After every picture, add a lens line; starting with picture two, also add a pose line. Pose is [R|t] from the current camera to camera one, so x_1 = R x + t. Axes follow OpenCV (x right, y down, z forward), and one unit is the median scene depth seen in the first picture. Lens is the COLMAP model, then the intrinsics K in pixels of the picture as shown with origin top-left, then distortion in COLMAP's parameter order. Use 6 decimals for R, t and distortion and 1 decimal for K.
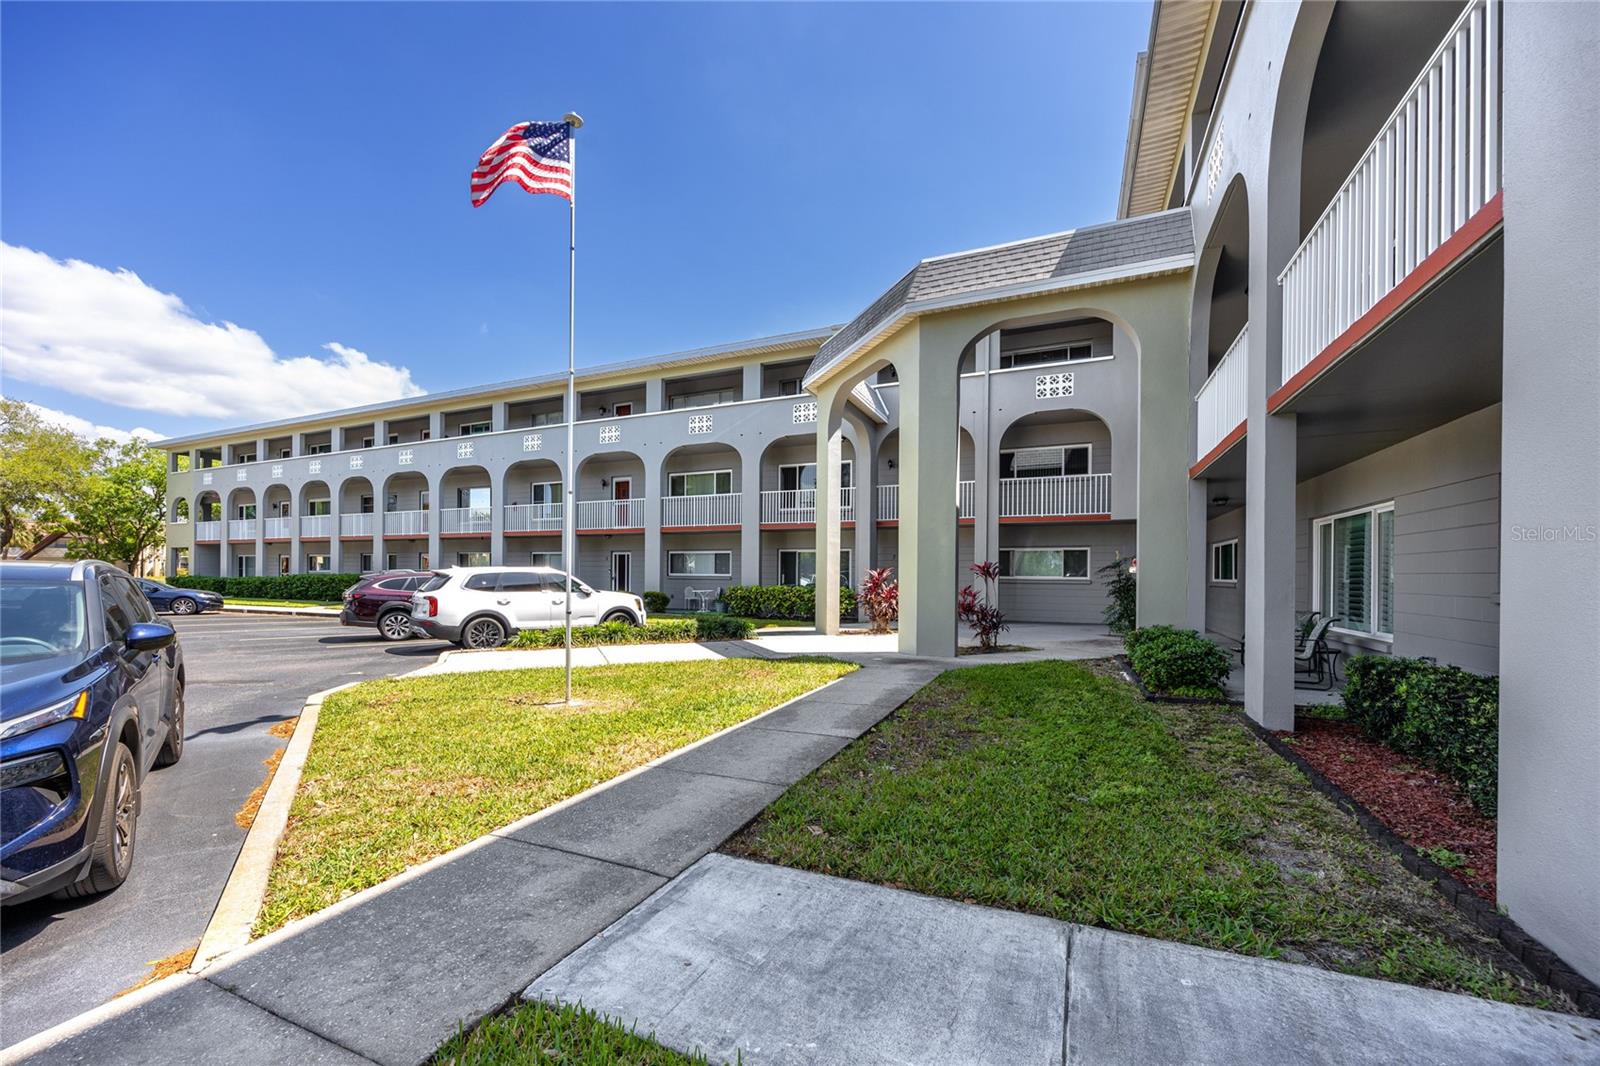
lens RADIAL K [[624.2, 0, 781.9], [0, 624.2, 577.3], [0, 0, 1]] dist [-0.002225, -0.000054]
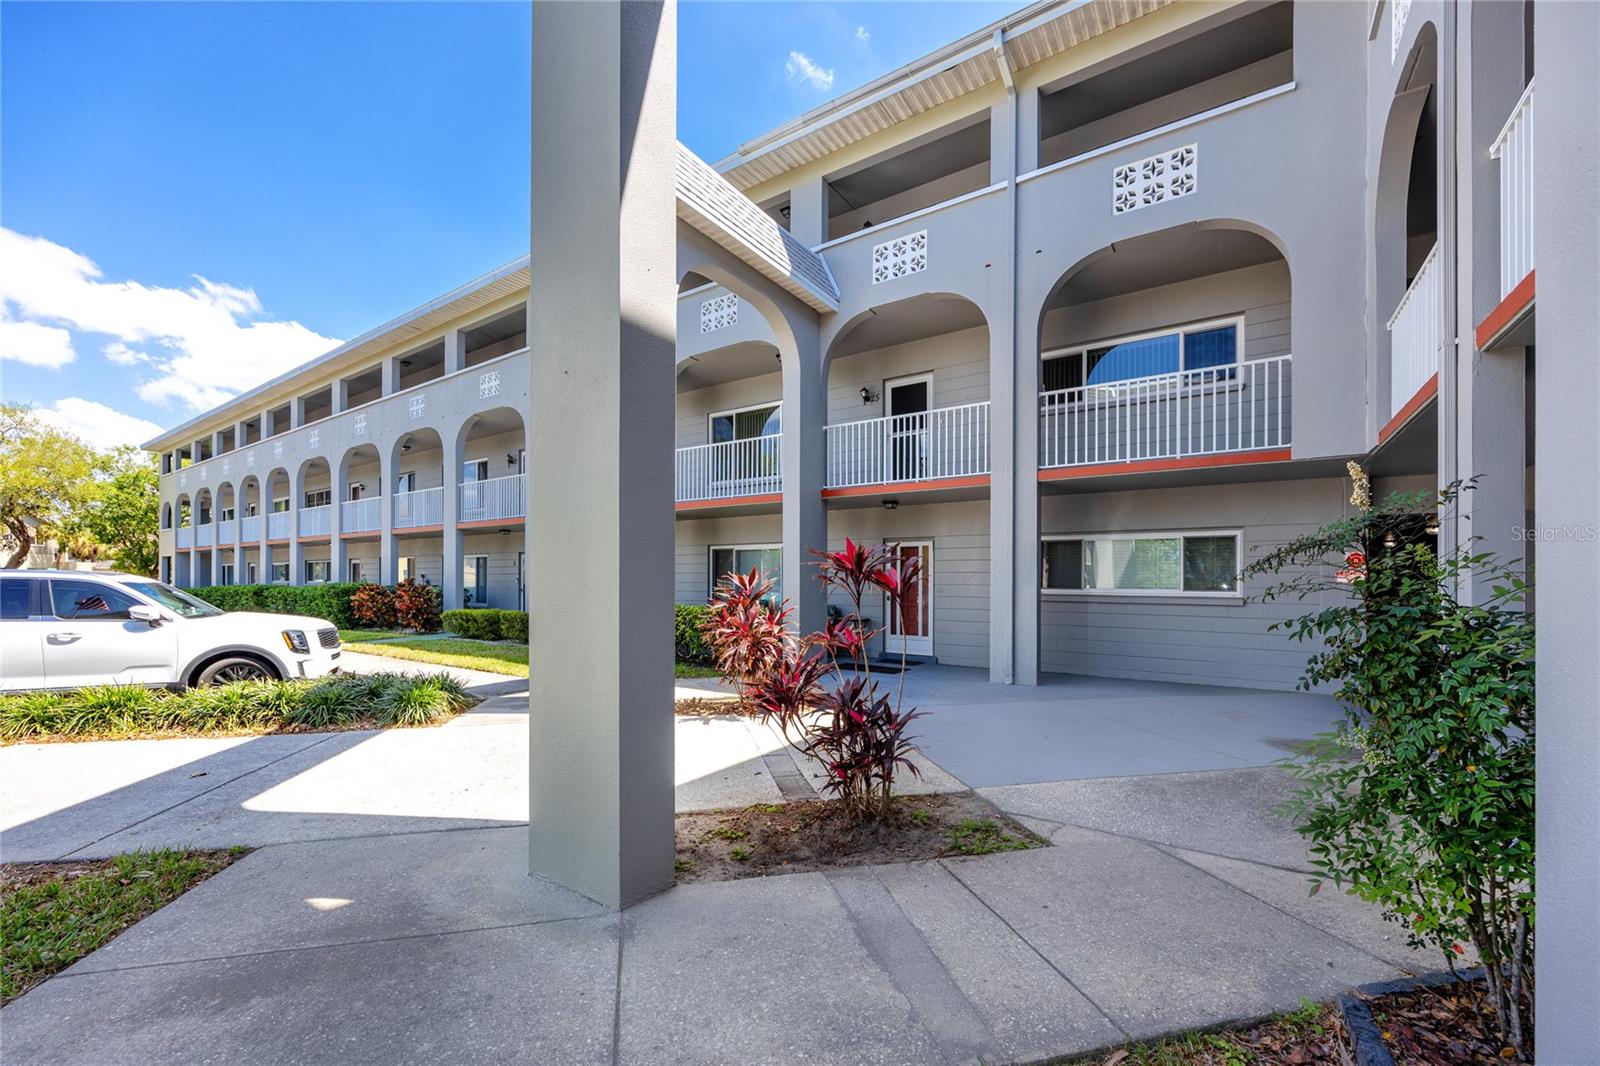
lens RADIAL K [[624.2, 0, 807.6], [0, 624.2, 580.2], [0, 0, 1]] dist [-0.002225, -0.000054]
pose [[0.986696, -0.000712, -0.162574, 0.251914], [-0.001533, 0.999905, -0.013683, -0.001281], [0.162568, 0.013750, 0.986601, 0.491367]]
